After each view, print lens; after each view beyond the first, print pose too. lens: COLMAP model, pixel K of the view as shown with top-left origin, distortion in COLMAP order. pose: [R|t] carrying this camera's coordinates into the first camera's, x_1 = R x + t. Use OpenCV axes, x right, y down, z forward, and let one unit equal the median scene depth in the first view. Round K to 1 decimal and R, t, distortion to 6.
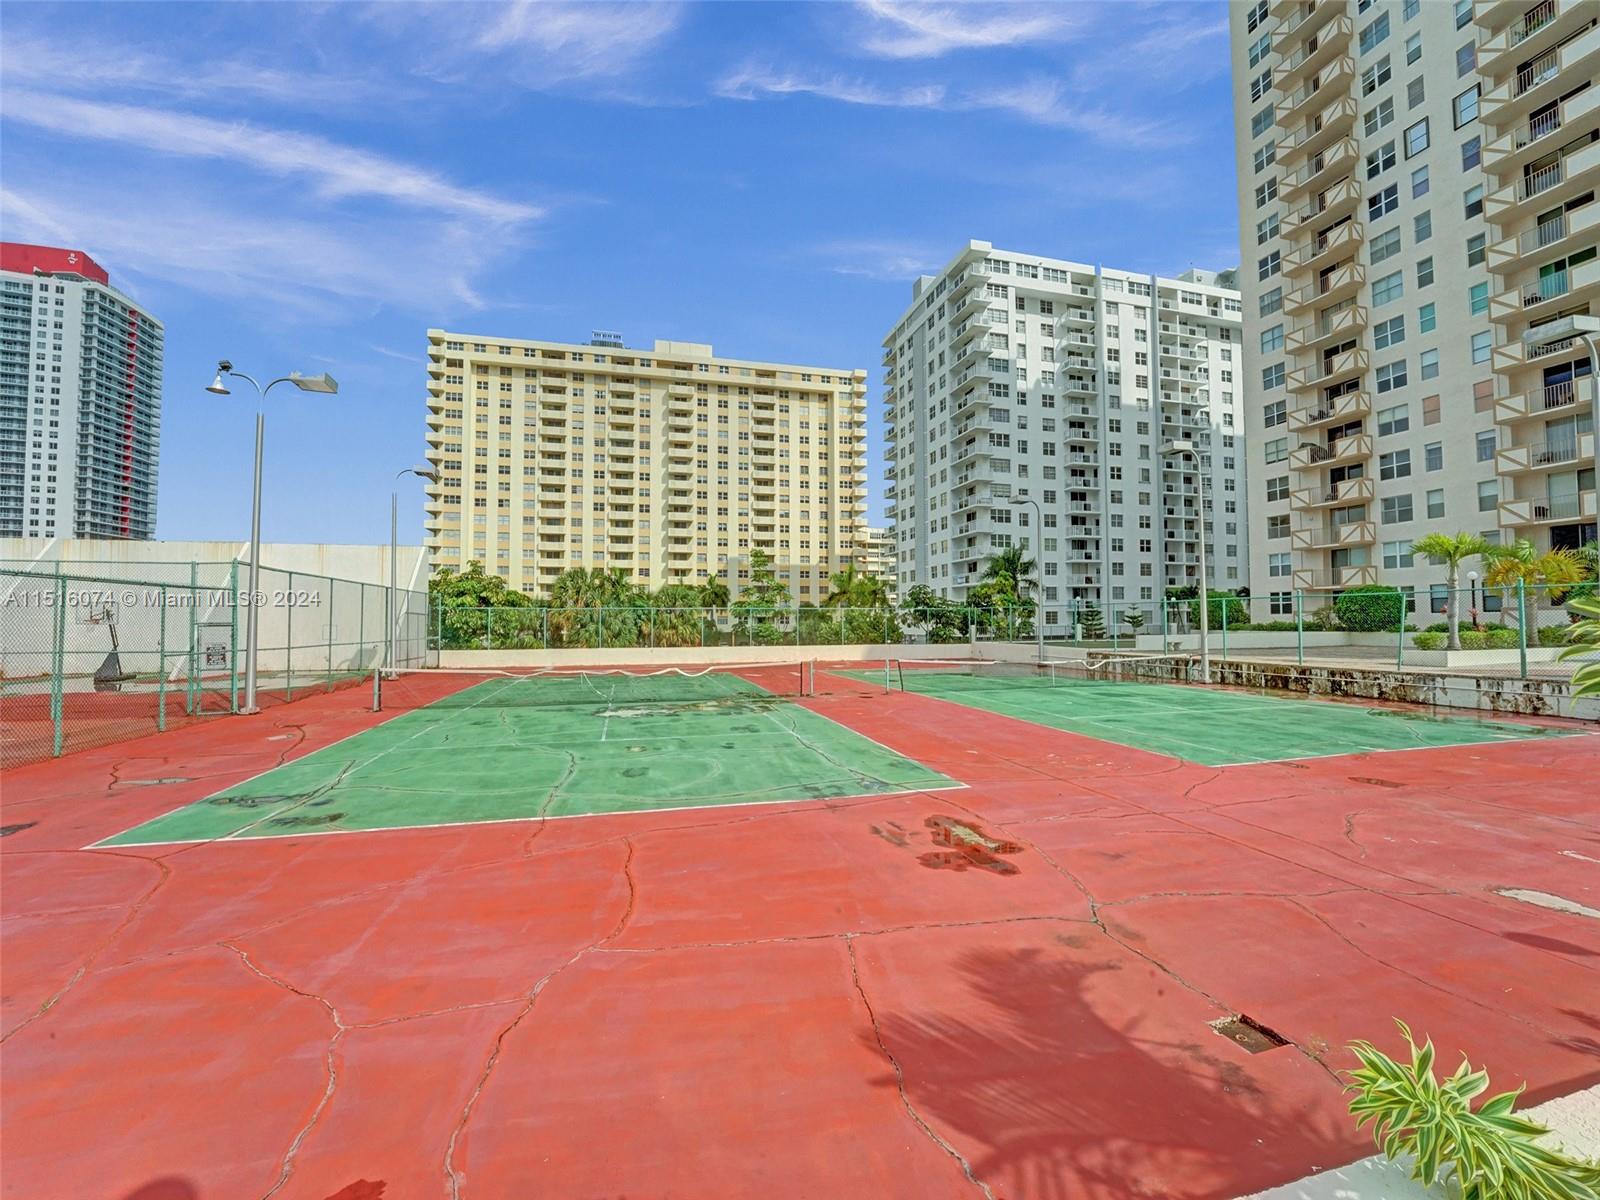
lens RADIAL K [[657.1, 0, 798.7], [0, 657.1, 612.1], [0, 0, 1]] dist [-0.024955, 0.000400]
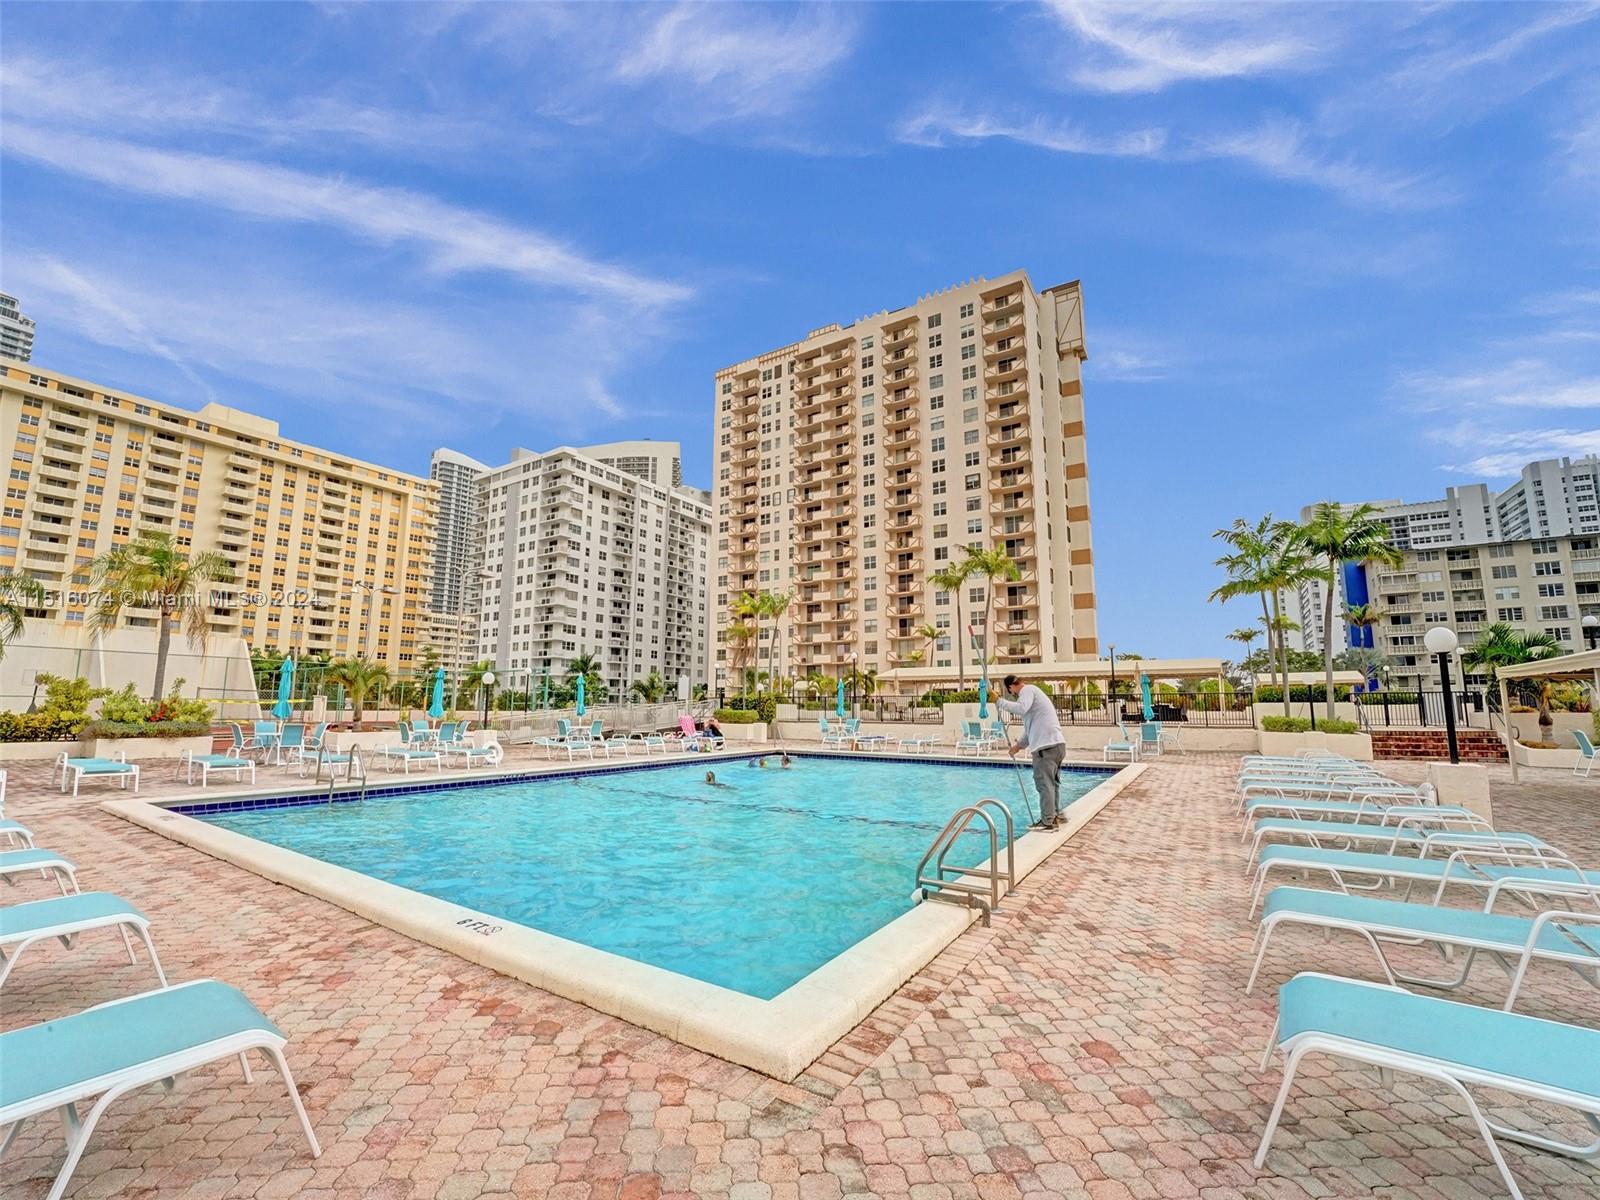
lens RADIAL K [[657.1, 0, 798.7], [0, 657.1, 612.1], [0, 0, 1]] dist [-0.024955, 0.000400]
pose [[0.738900, 0.107090, 0.665251, -0.279973], [-0.020801, 0.990444, -0.136335, 0.005929], [-0.673494, 0.086900, 0.734067, -0.414577]]
